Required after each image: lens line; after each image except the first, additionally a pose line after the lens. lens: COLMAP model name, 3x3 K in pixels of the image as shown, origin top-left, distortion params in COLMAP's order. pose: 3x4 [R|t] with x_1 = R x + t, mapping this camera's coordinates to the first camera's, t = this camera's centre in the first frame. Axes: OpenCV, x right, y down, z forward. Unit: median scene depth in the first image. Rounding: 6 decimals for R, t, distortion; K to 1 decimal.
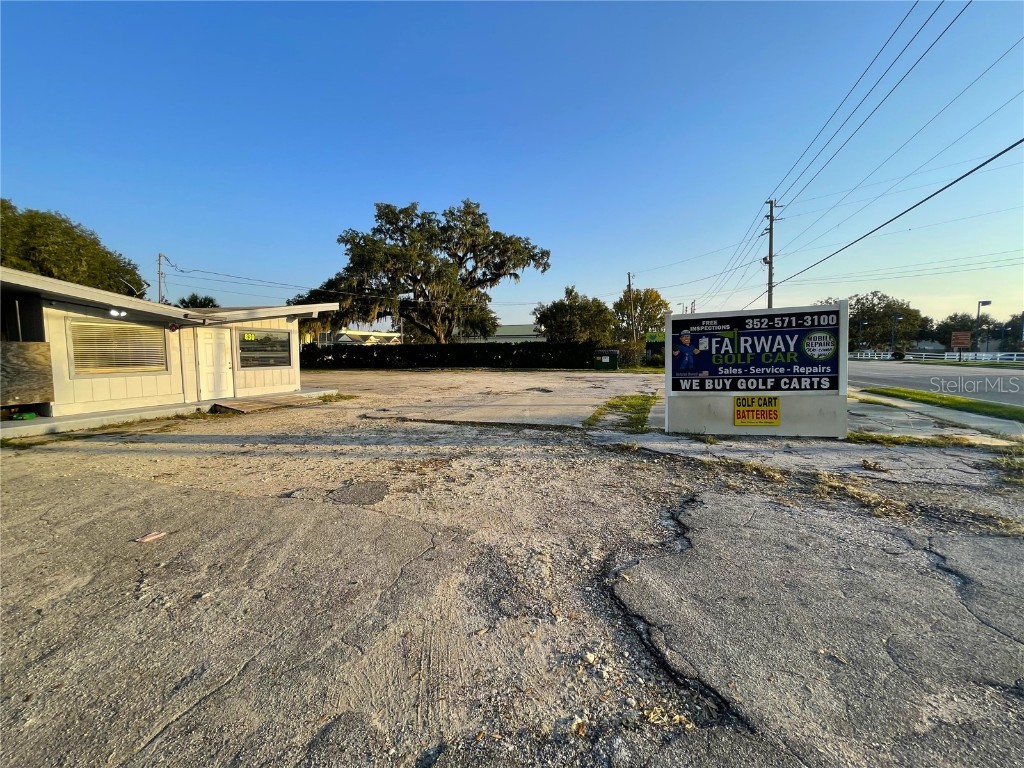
lens RADIAL K [[413.5, 0, 514.0], [0, 413.5, 382.2], [0, 0, 1]] dist [-0.001727, -0.000343]
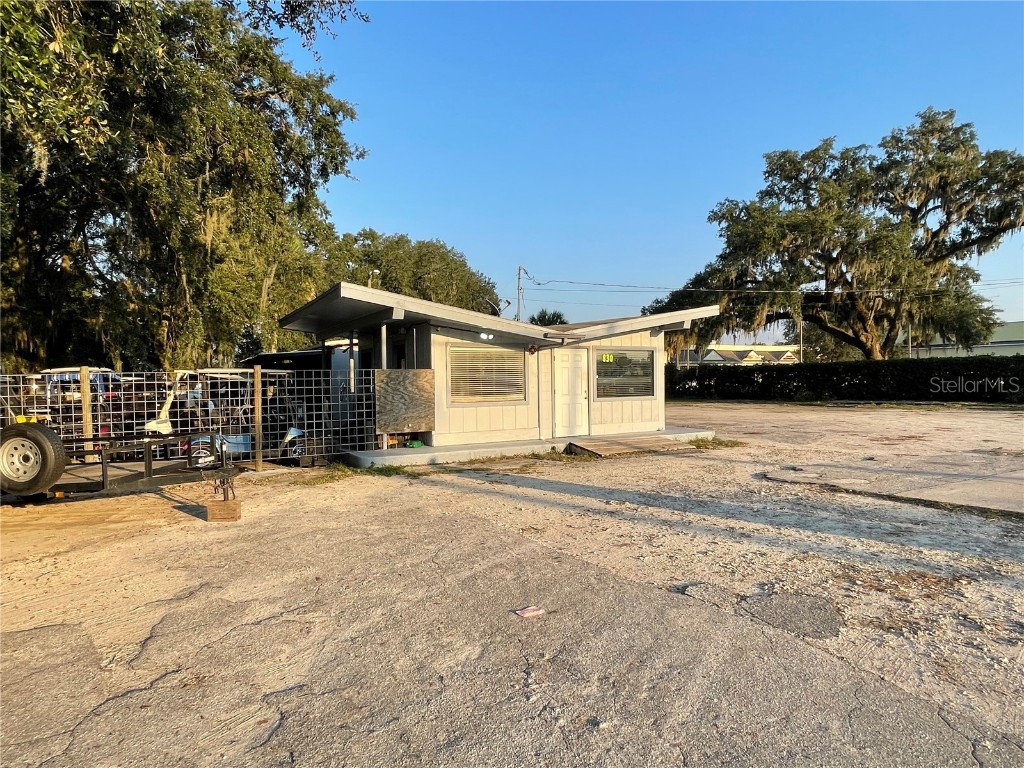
lens RADIAL K [[608.5, 0, 510.5], [0, 608.5, 382.4], [0, 0, 1]] dist [-0.005989, 0.001852]
pose [[0.764527, -0.002363, -0.644587, -0.057157], [-0.037144, 0.998170, -0.047714, -0.003930], [0.643520, 0.060421, 0.763041, 0.020126]]
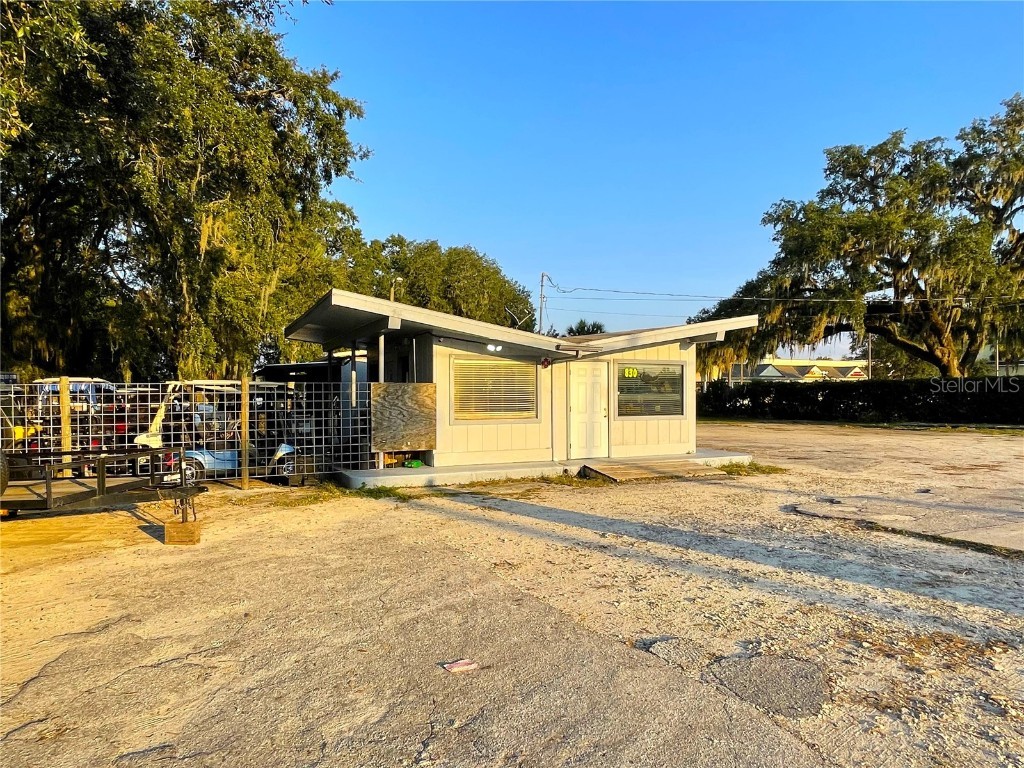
lens RADIAL K [[644.6, 0, 507.9], [0, 644.6, 386.7], [0, 0, 1]] dist [-0.004834, 0.000660]
pose [[0.714015, -0.005351, -0.700110, -0.026303], [-0.052214, 0.996779, -0.060870, -0.010628], [0.698181, 0.080018, 0.711436, 0.096639]]
